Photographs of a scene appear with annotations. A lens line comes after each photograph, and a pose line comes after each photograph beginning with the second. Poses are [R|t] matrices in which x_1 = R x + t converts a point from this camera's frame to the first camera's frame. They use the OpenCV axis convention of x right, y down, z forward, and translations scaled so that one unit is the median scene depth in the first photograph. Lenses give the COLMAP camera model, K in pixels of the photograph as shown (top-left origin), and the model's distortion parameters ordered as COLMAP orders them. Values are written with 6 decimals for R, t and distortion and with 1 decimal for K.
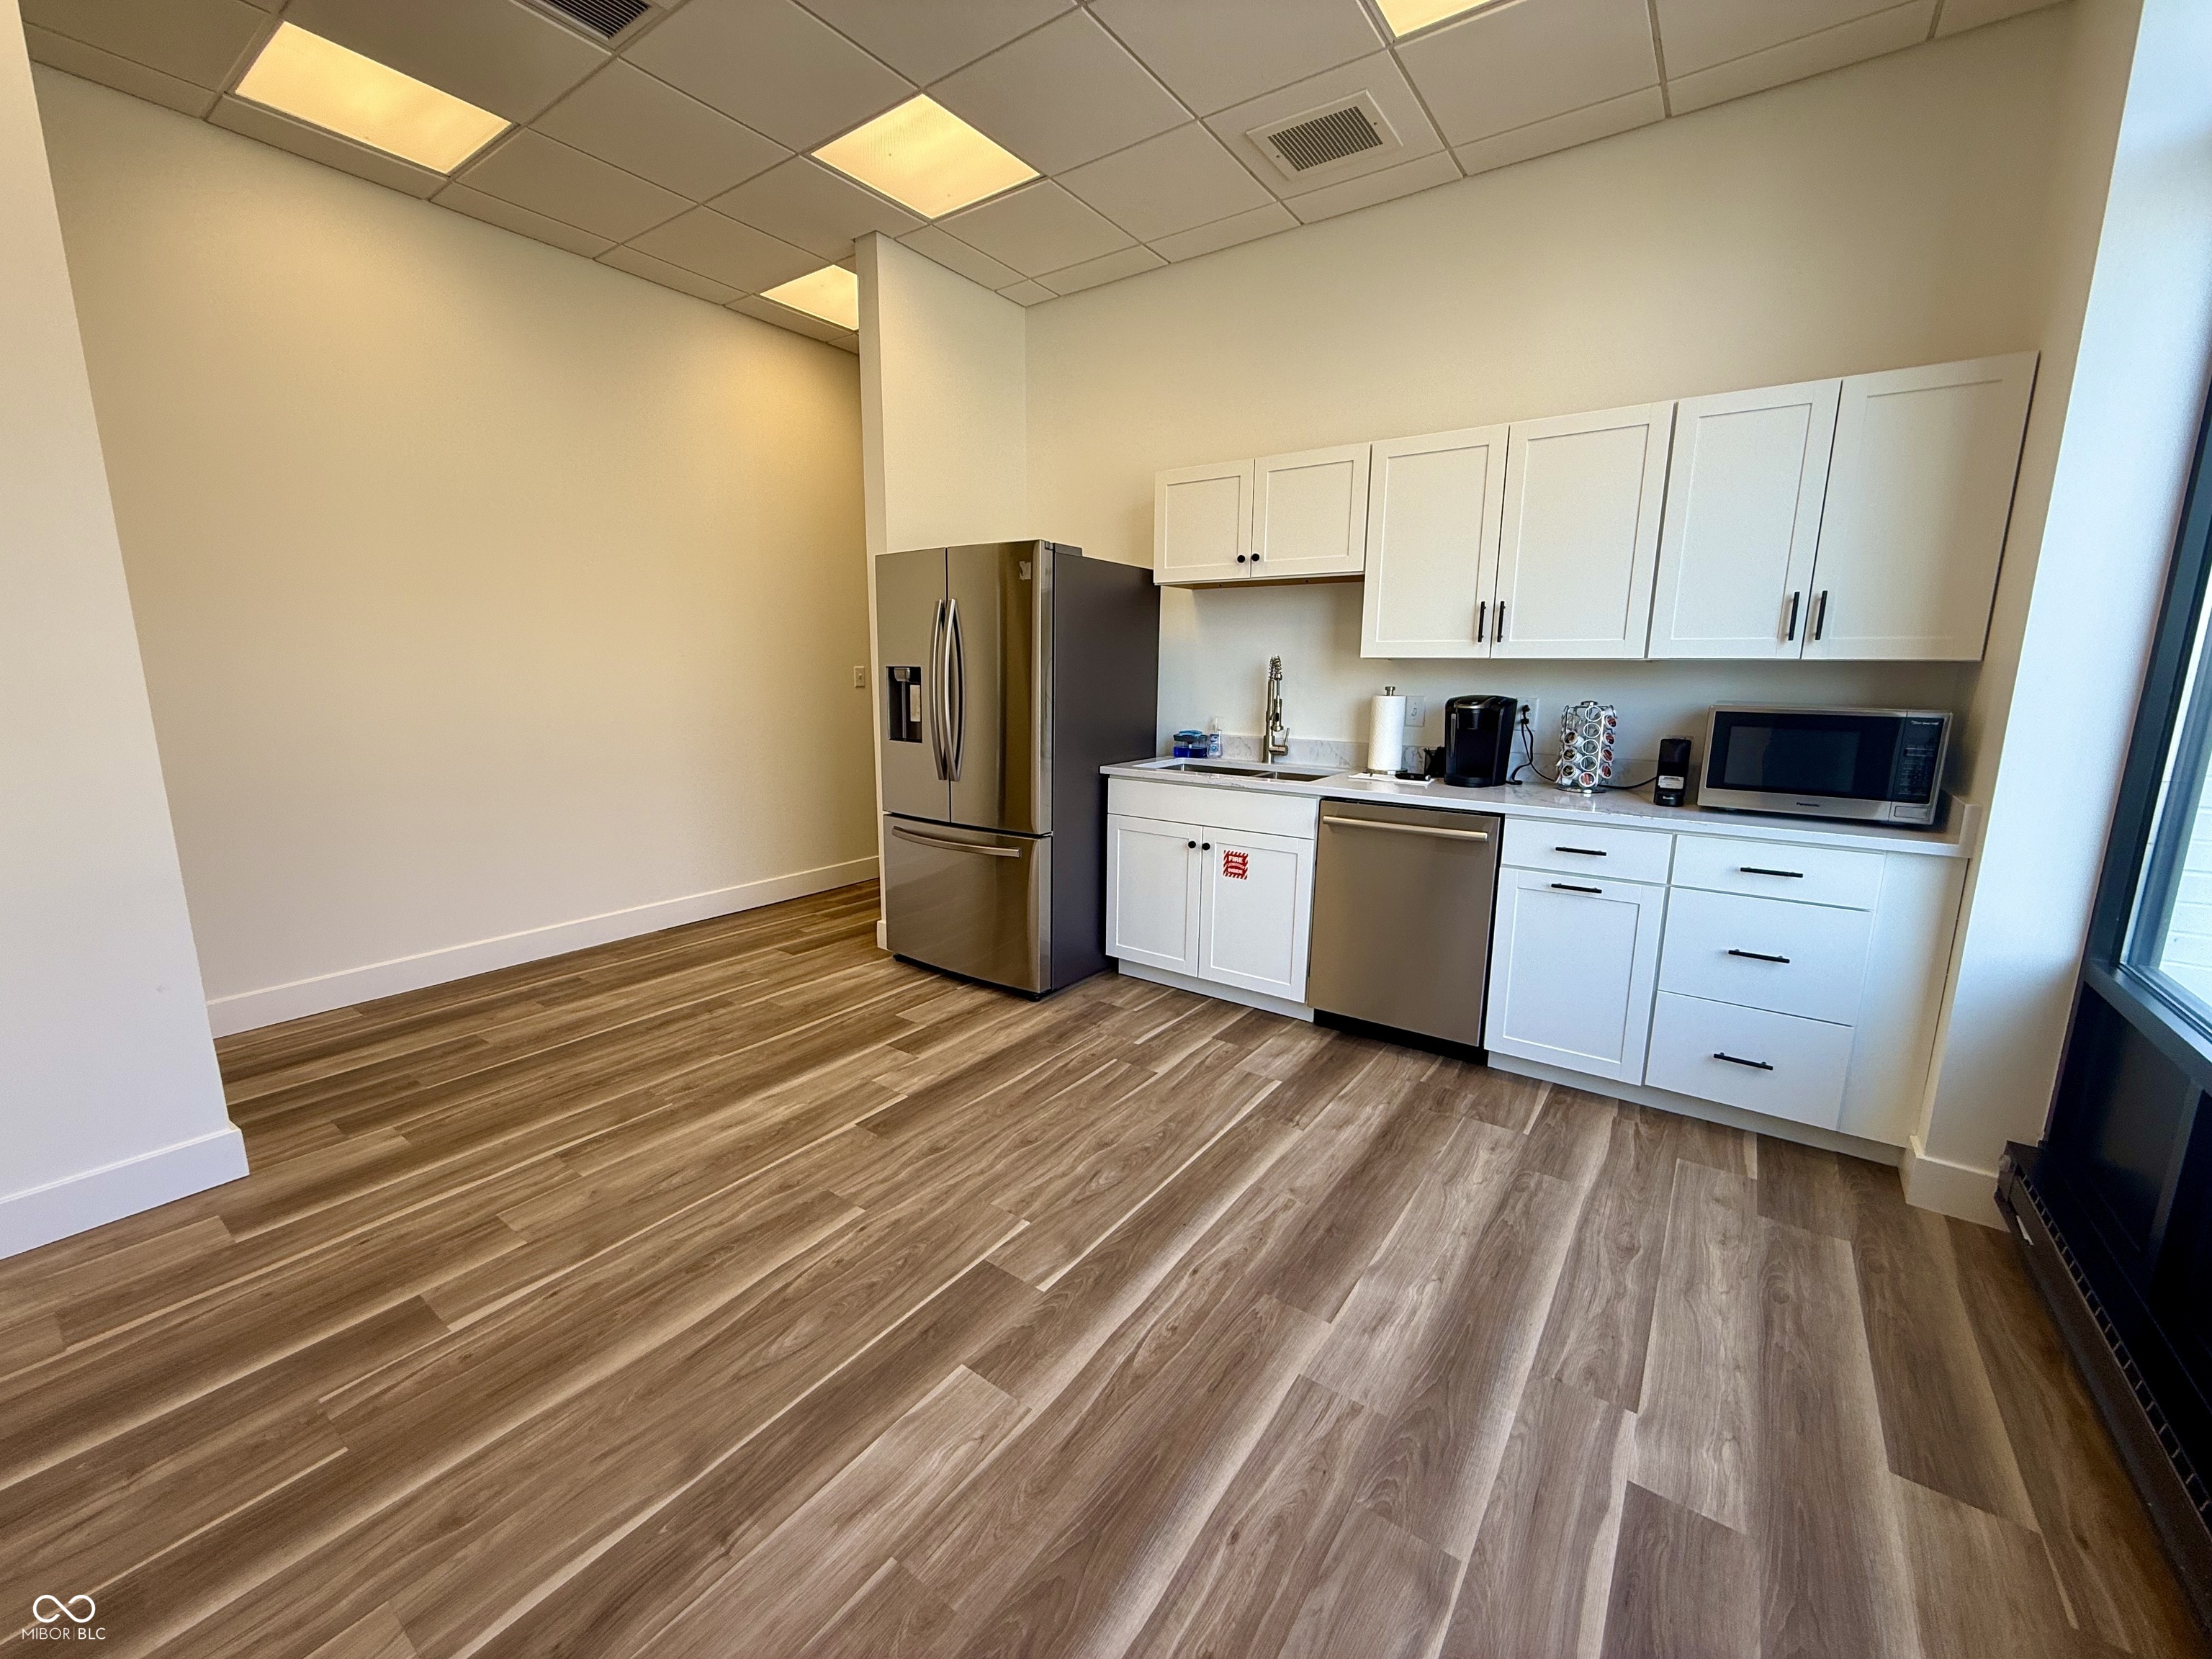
lens RADIAL K [[880.5, 0, 1098.0], [0, 880.5, 828.0], [0, 0, 1]] dist [-0.000525, -0.000891]
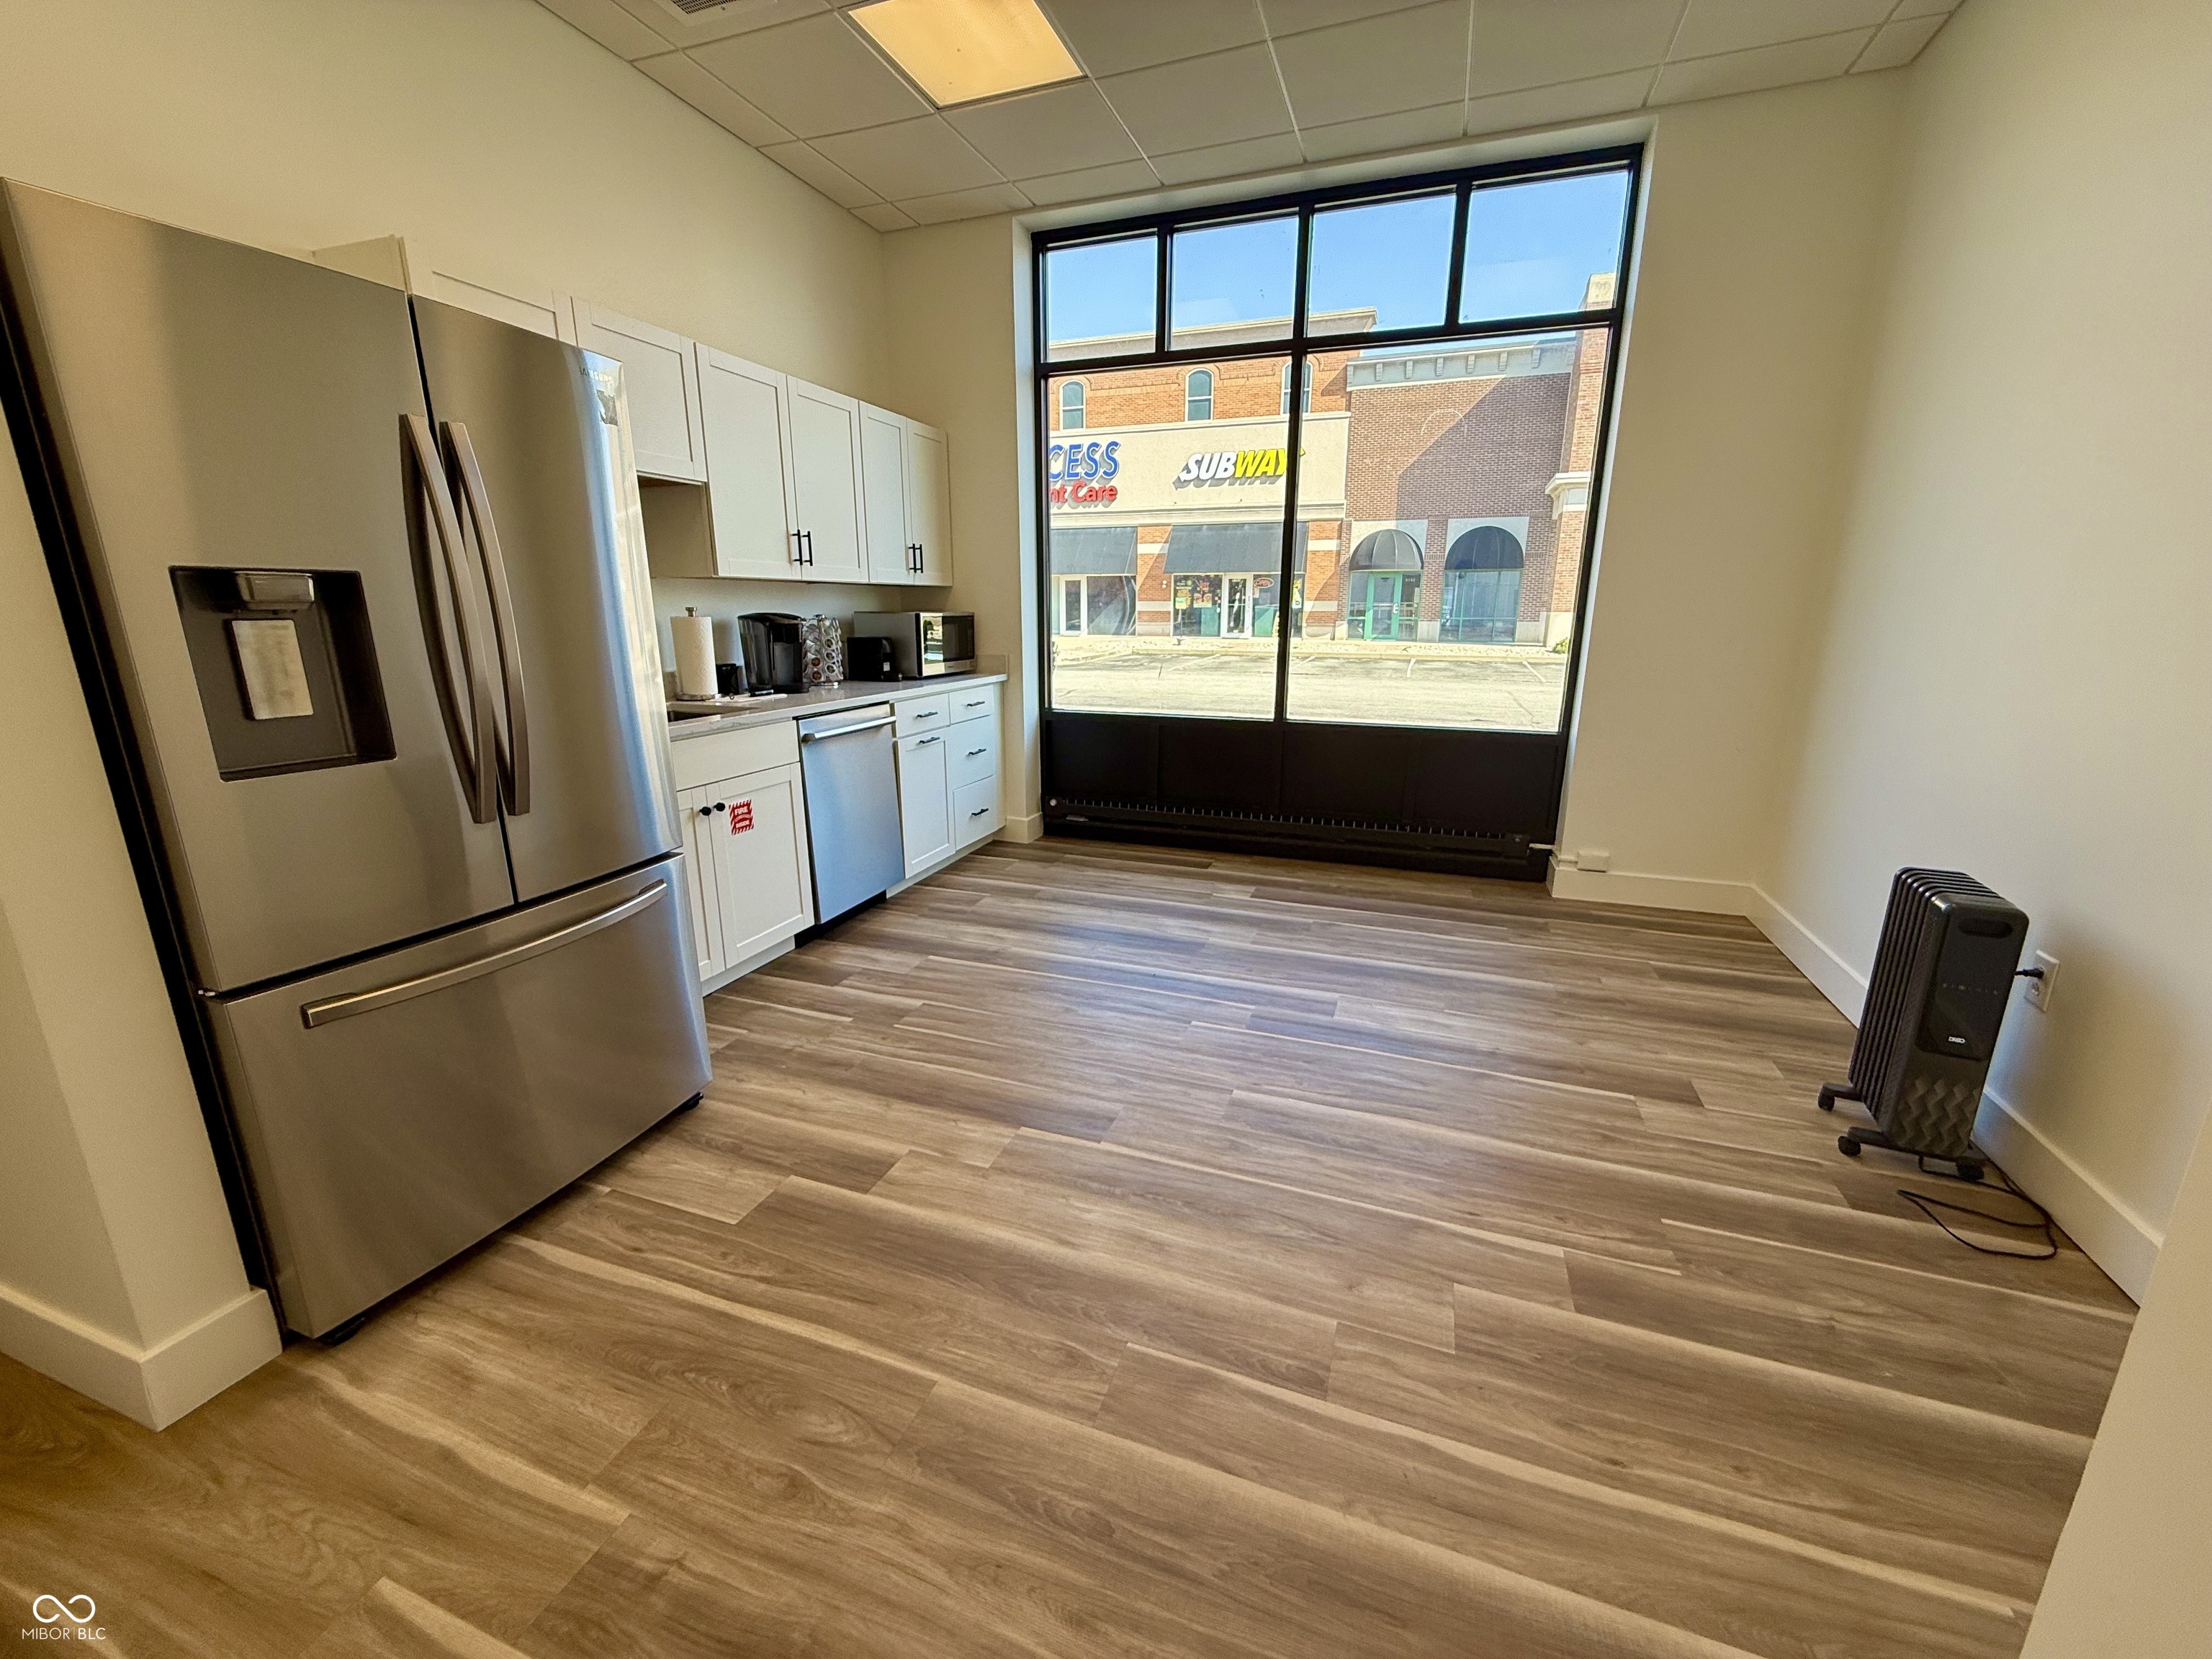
lens RADIAL K [[880.5, 0, 1104.9], [0, 880.5, 834.1], [0, 0, 1]] dist [-0.000525, -0.000891]
pose [[-0.273398, -0.250988, 0.928579, -1.015171], [0.172289, 0.936969, 0.303982, -0.195338], [-0.946345, 0.243092, -0.212923, 1.148898]]
